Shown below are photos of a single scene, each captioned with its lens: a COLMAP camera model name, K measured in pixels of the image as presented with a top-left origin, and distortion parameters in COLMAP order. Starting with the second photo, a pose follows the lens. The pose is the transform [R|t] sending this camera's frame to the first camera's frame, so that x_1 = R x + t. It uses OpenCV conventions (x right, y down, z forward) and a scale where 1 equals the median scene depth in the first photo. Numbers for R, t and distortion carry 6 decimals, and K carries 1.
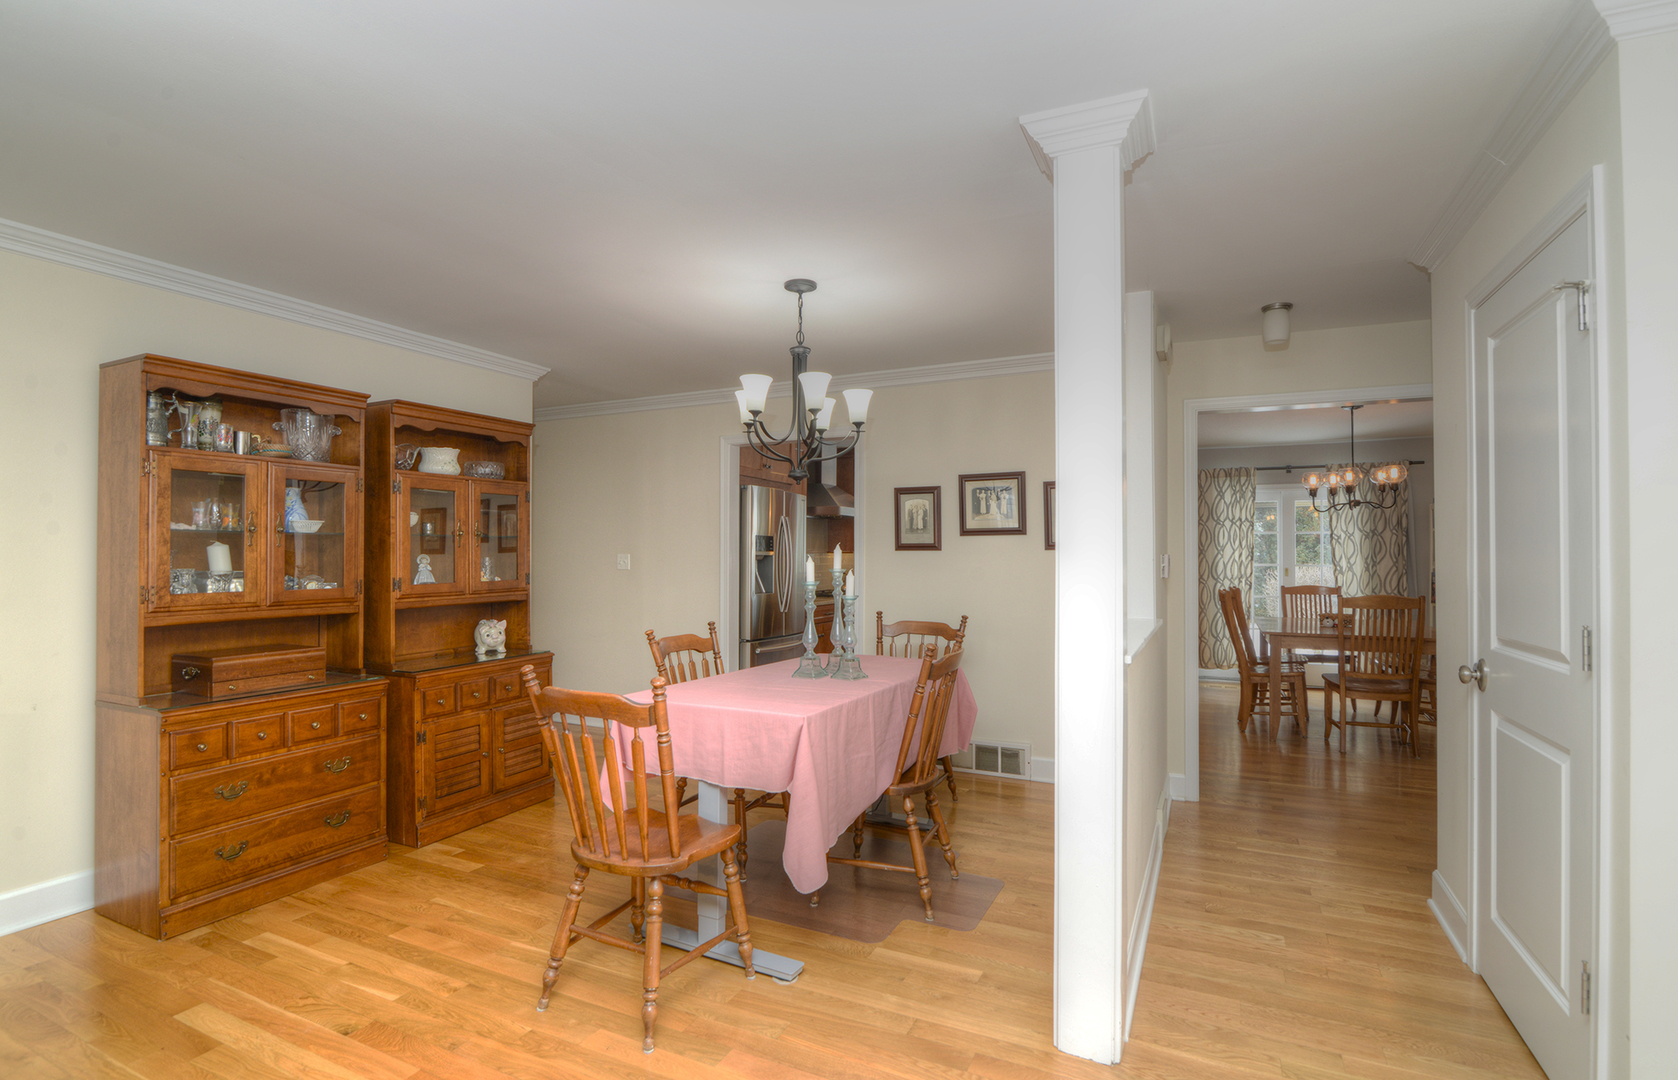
lens RADIAL K [[788.0, 0, 823.7], [0, 788.0, 539.8], [0, 0, 1]] dist [-0.018264, -0.000951]
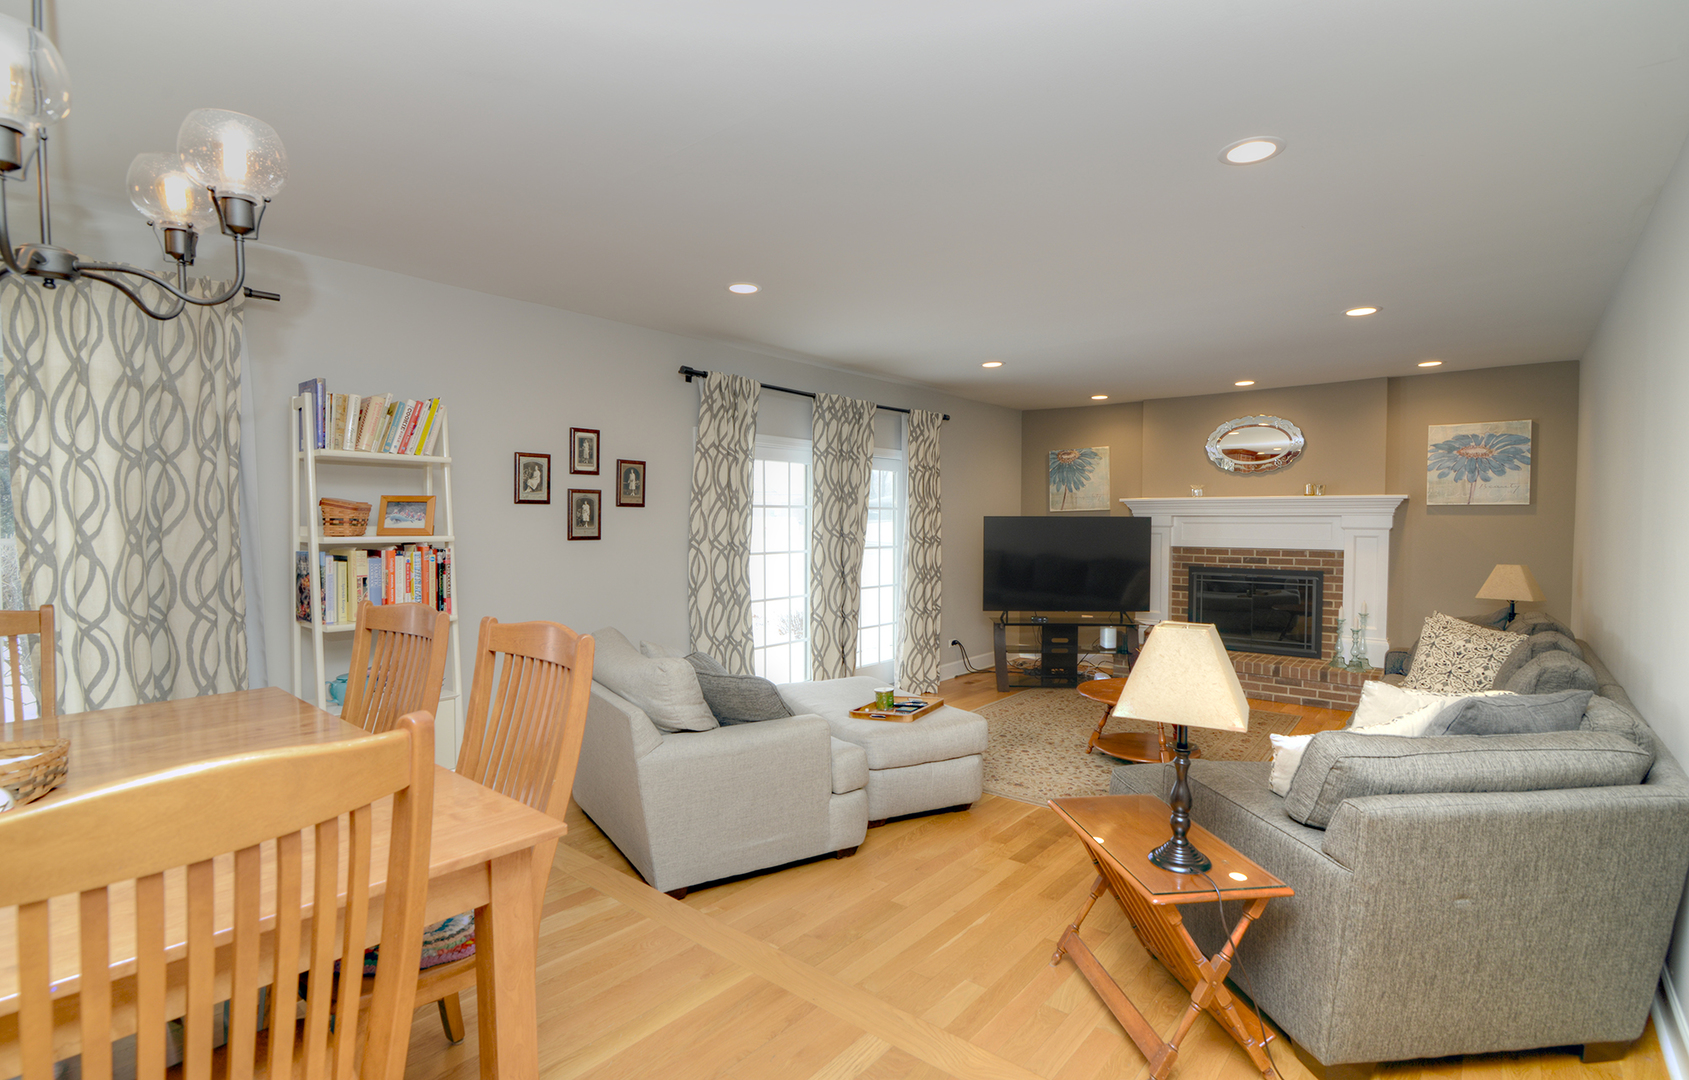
lens RADIAL K [[793.1, 0, 838.4], [0, 793.1, 541.8], [0, 0, 1]] dist [-0.018264, -0.000951]
pose [[0.233027, -0.026664, 0.972105, 0.815678], [-0.010598, 0.999495, 0.029955, 0.038270], [-0.972412, -0.017282, 0.232627, 1.160816]]
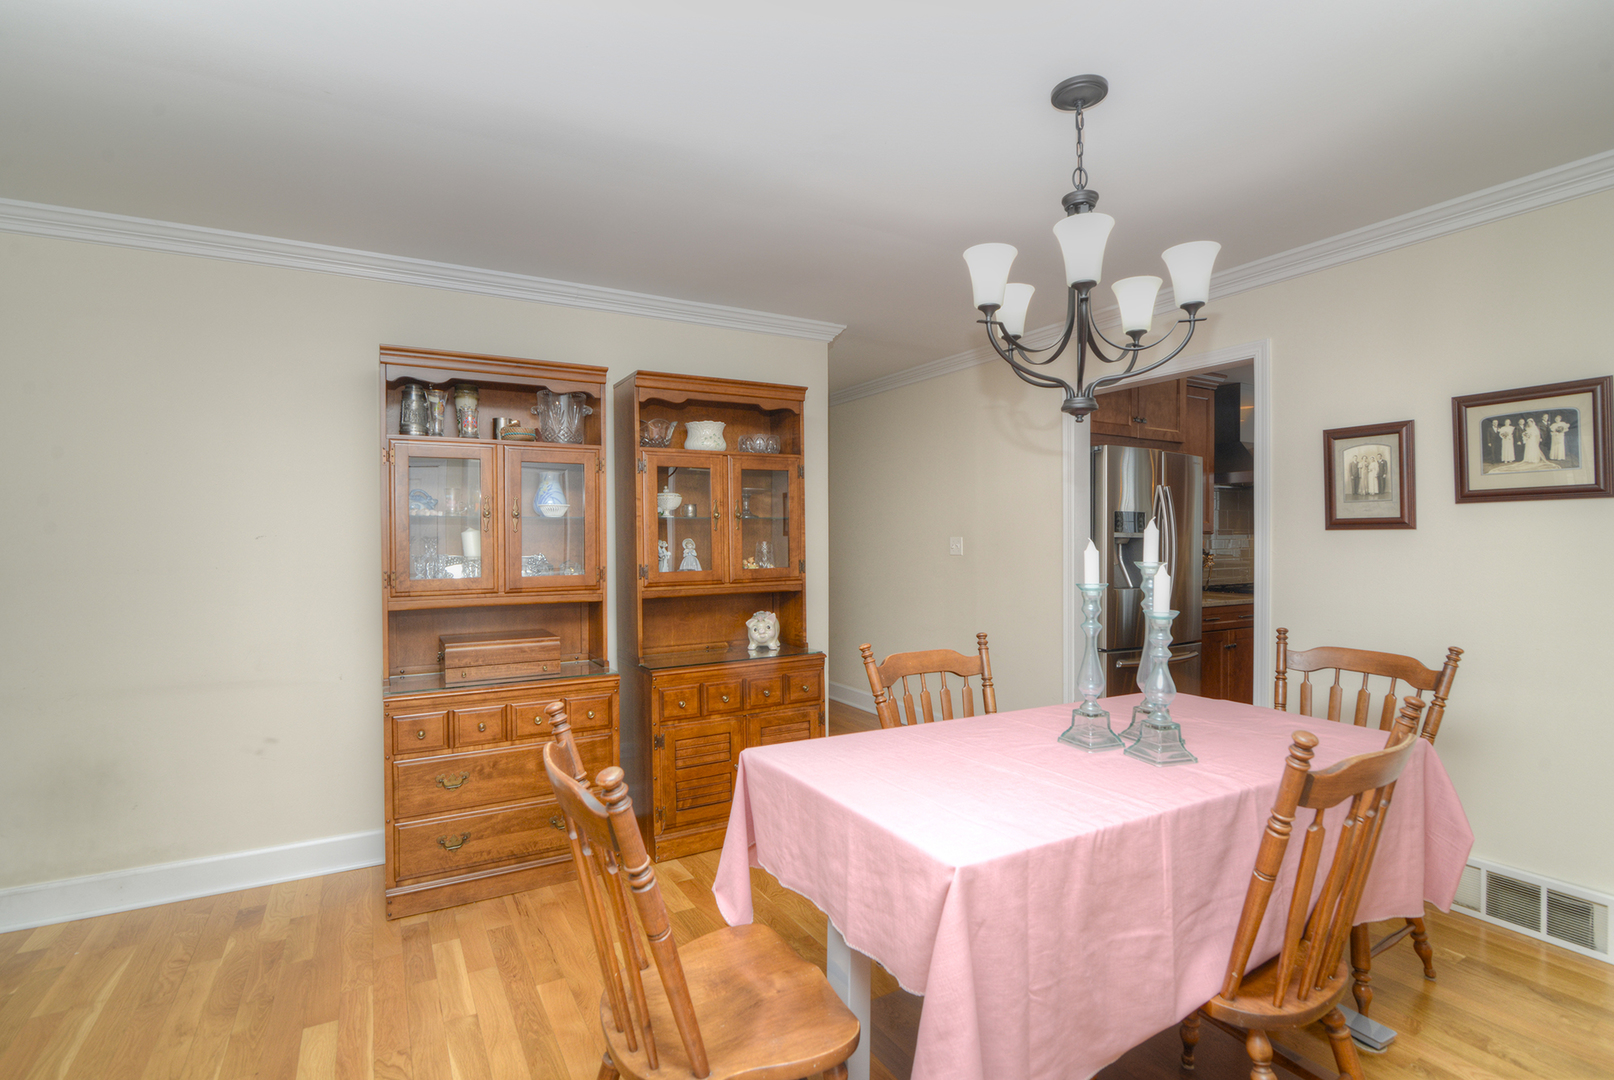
lens RADIAL K [[740.2, 0, 815.3], [0, 740.2, 537.9], [0, 0, 1]] dist [-0.024983, 0.003483]
pose [[0.827937, -0.003866, -0.560808, 0.106353], [0.014811, 0.999778, 0.014974, 0.006865], [0.560626, -0.020703, 0.827811, 0.376616]]
